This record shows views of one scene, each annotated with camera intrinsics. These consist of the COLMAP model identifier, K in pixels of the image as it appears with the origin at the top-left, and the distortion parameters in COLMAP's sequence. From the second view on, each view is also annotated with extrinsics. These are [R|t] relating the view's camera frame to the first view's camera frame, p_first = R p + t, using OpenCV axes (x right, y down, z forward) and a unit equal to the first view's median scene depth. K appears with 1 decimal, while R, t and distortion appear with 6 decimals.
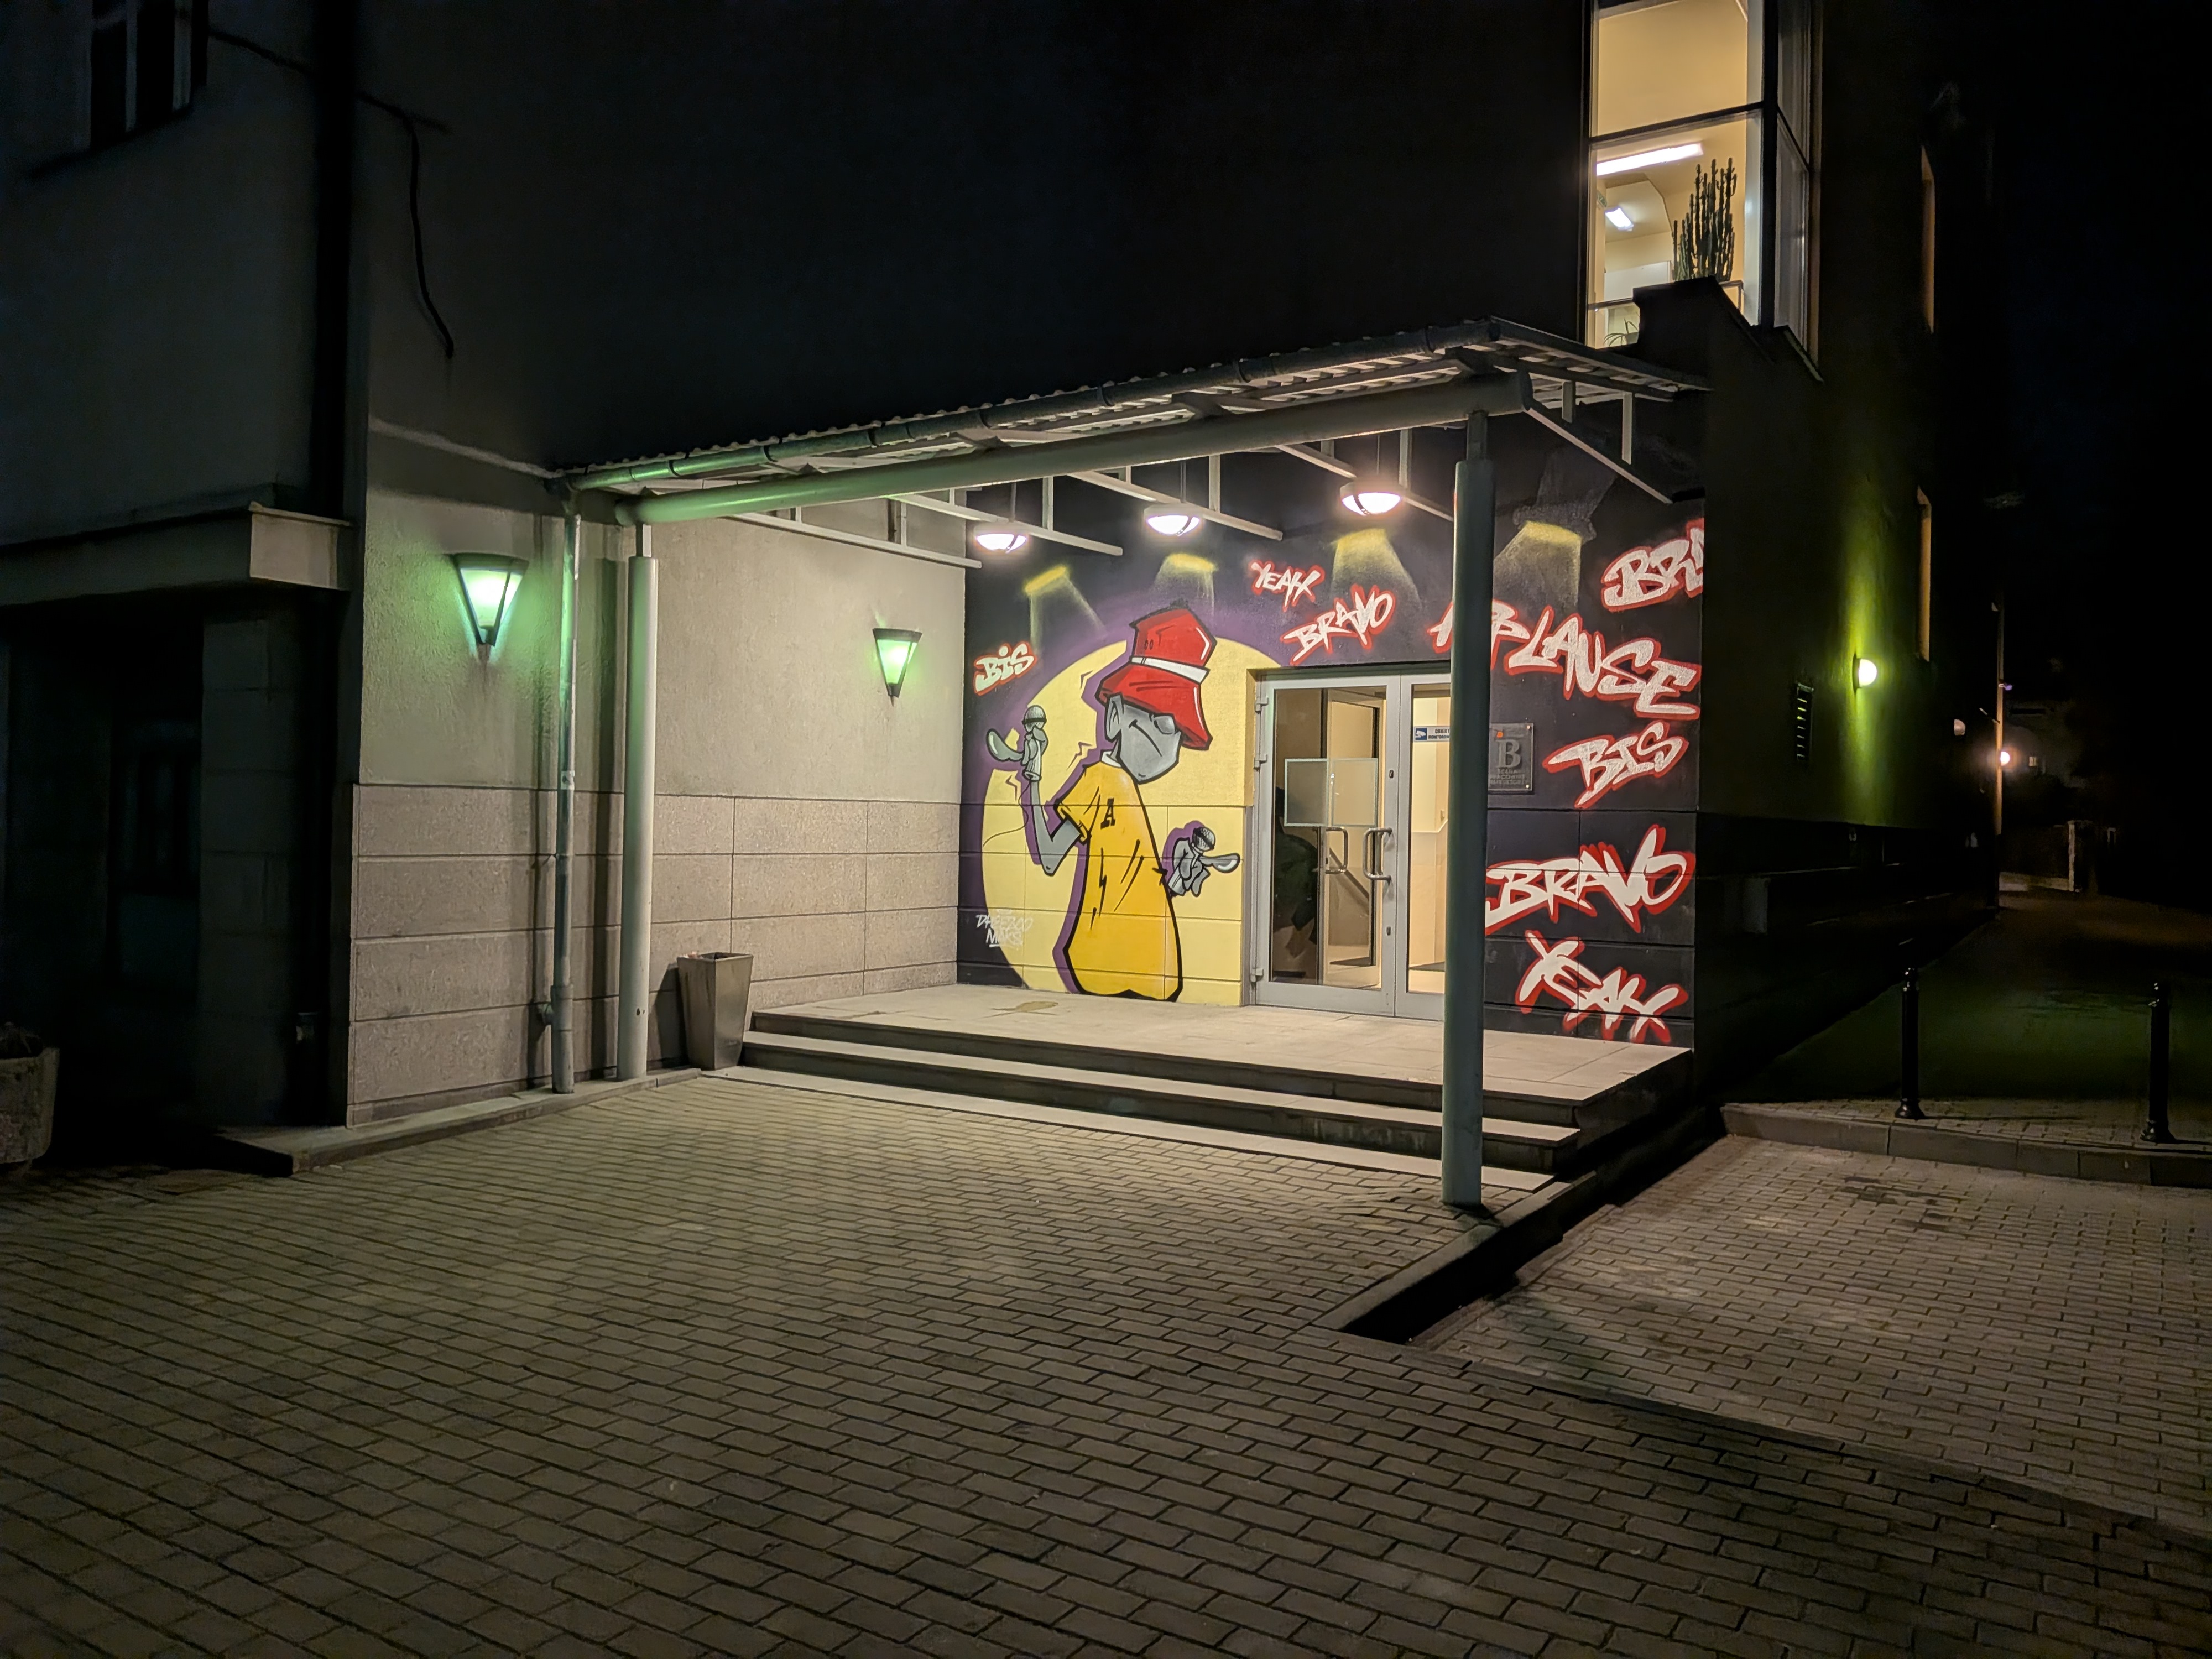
lens RADIAL K [[1604.7, 0, 1143.7], [0, 1604.7, 822.4], [0, 0, 1]] dist [0.077286, -0.144585]
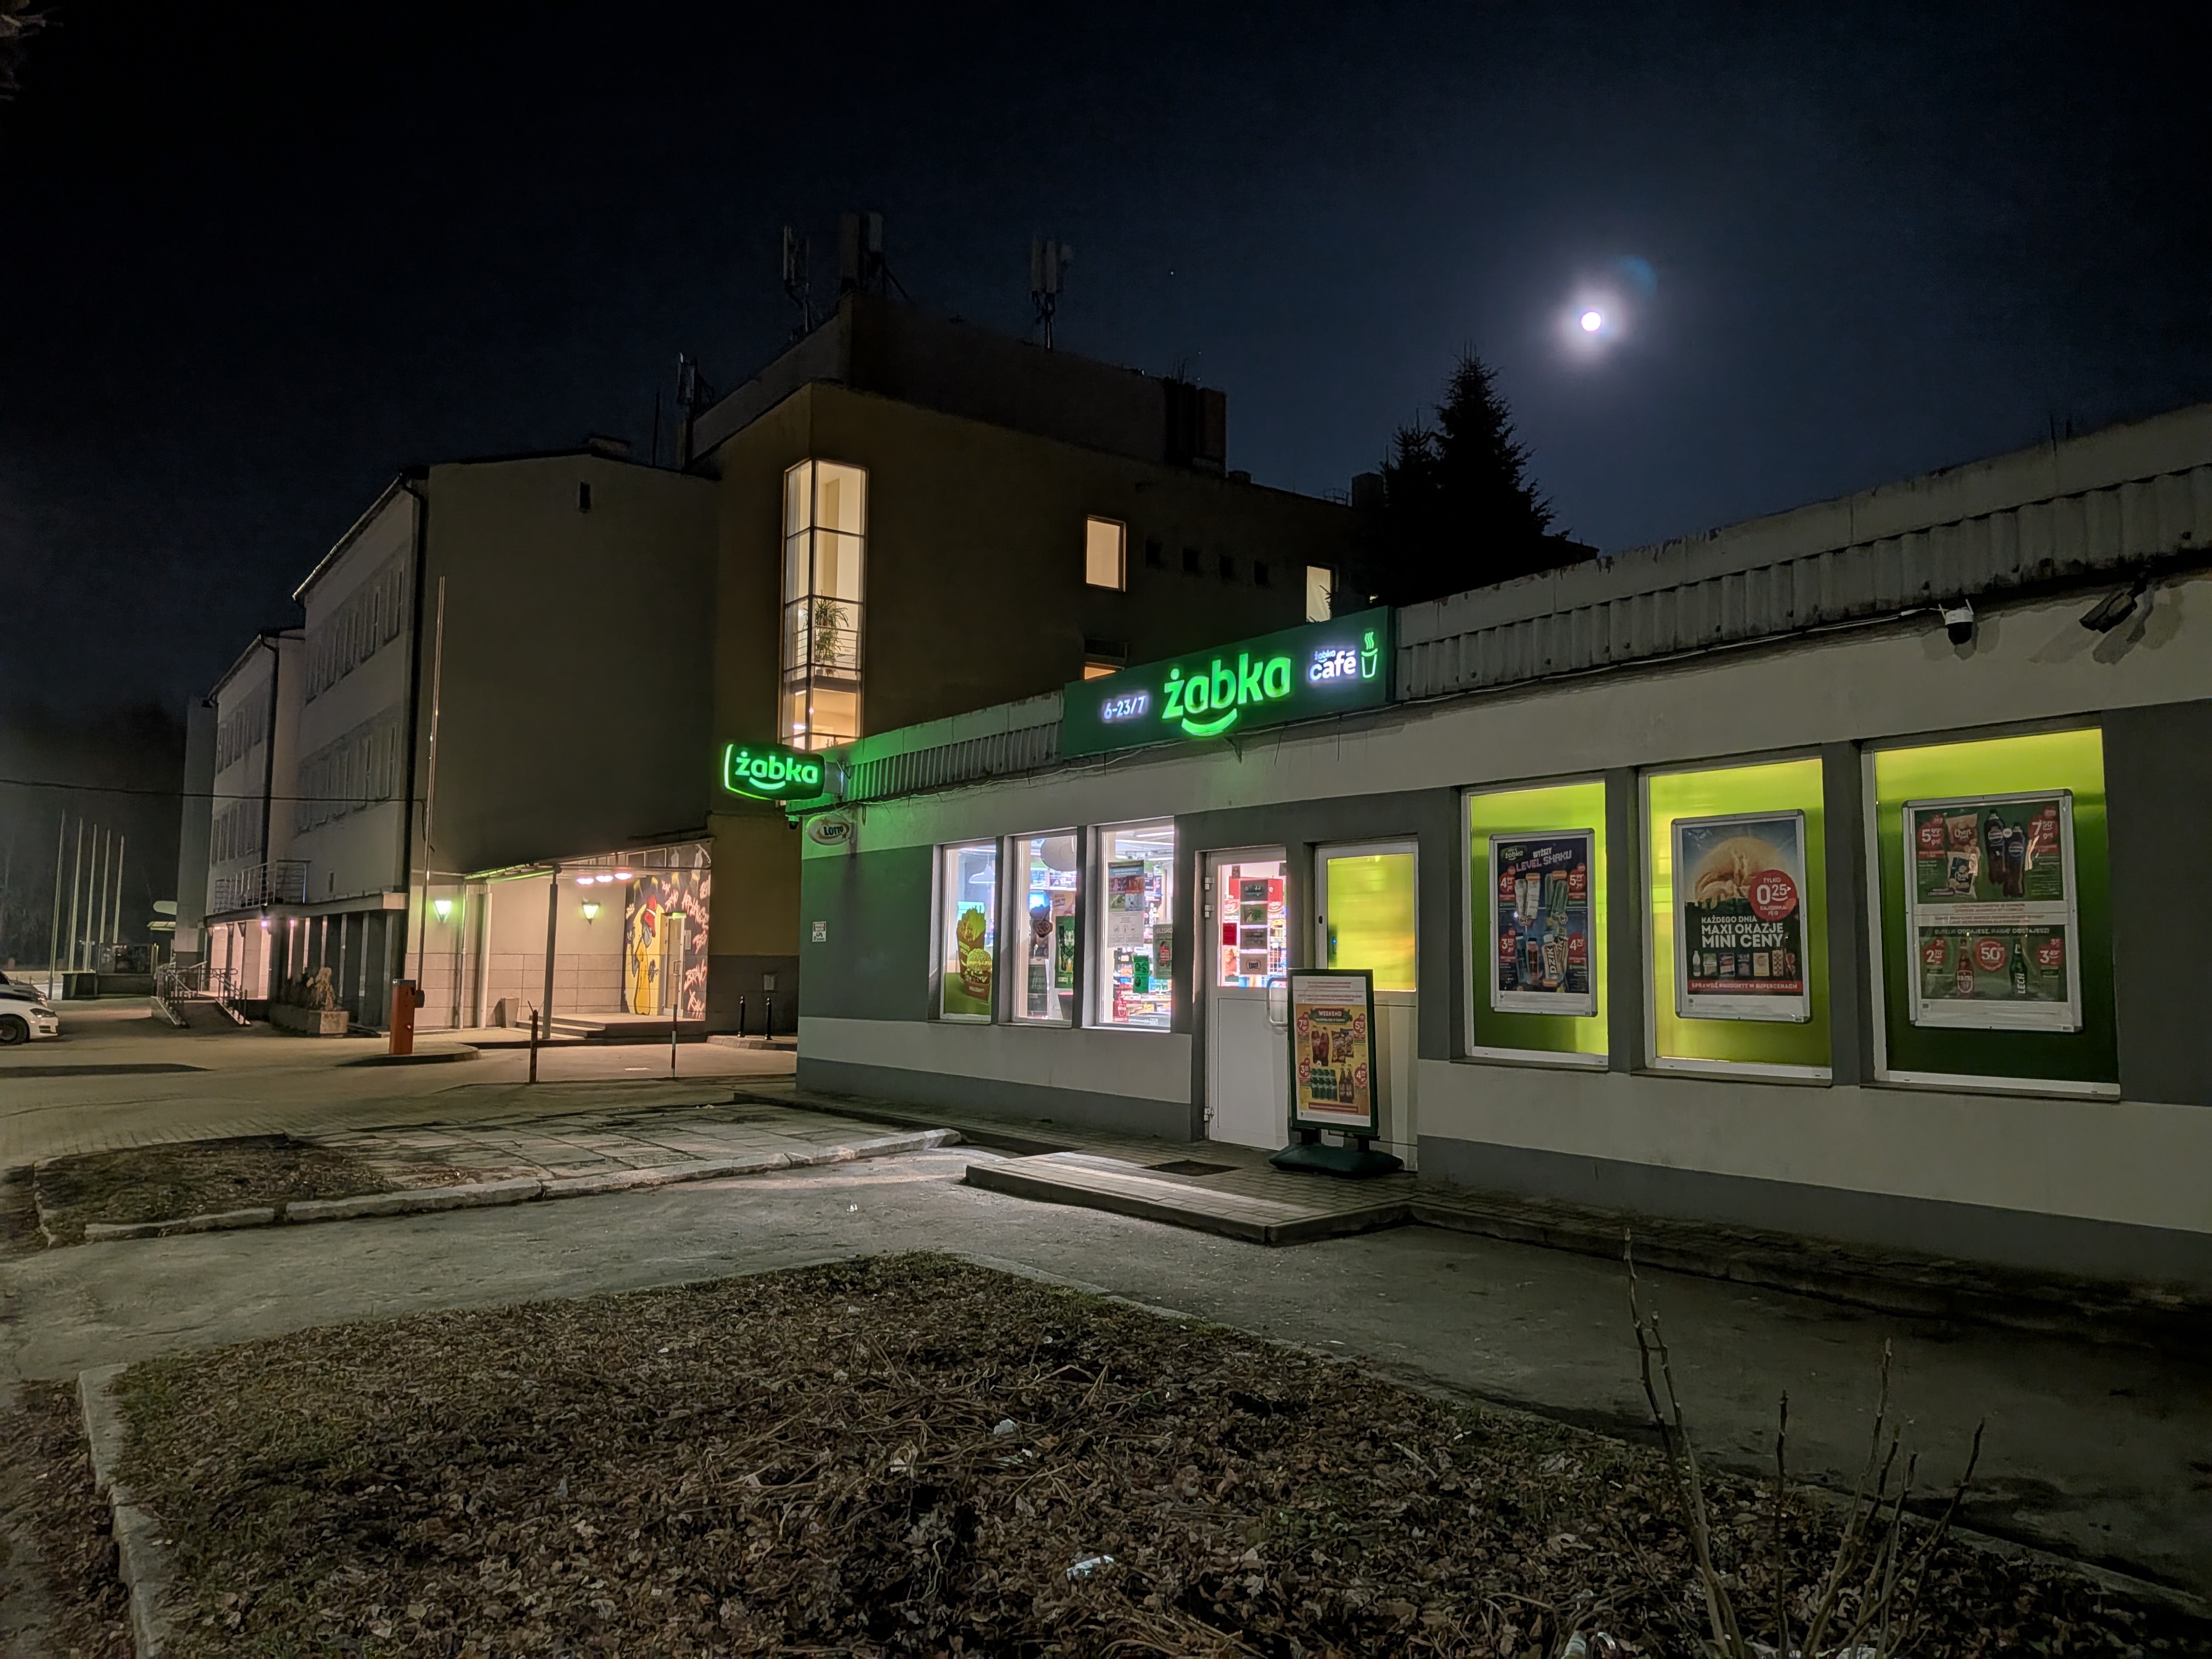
lens RADIAL K [[1602.1, 0, 1106.0], [0, 1602.1, 829.5], [0, 0, 1]] dist [0.035328, -0.055853]
pose [[0.922277, -0.042859, -0.384146, 3.138021], [0.009281, 0.996003, -0.088841, 0.051038], [0.386418, 0.078371, 0.918988, -2.448705]]
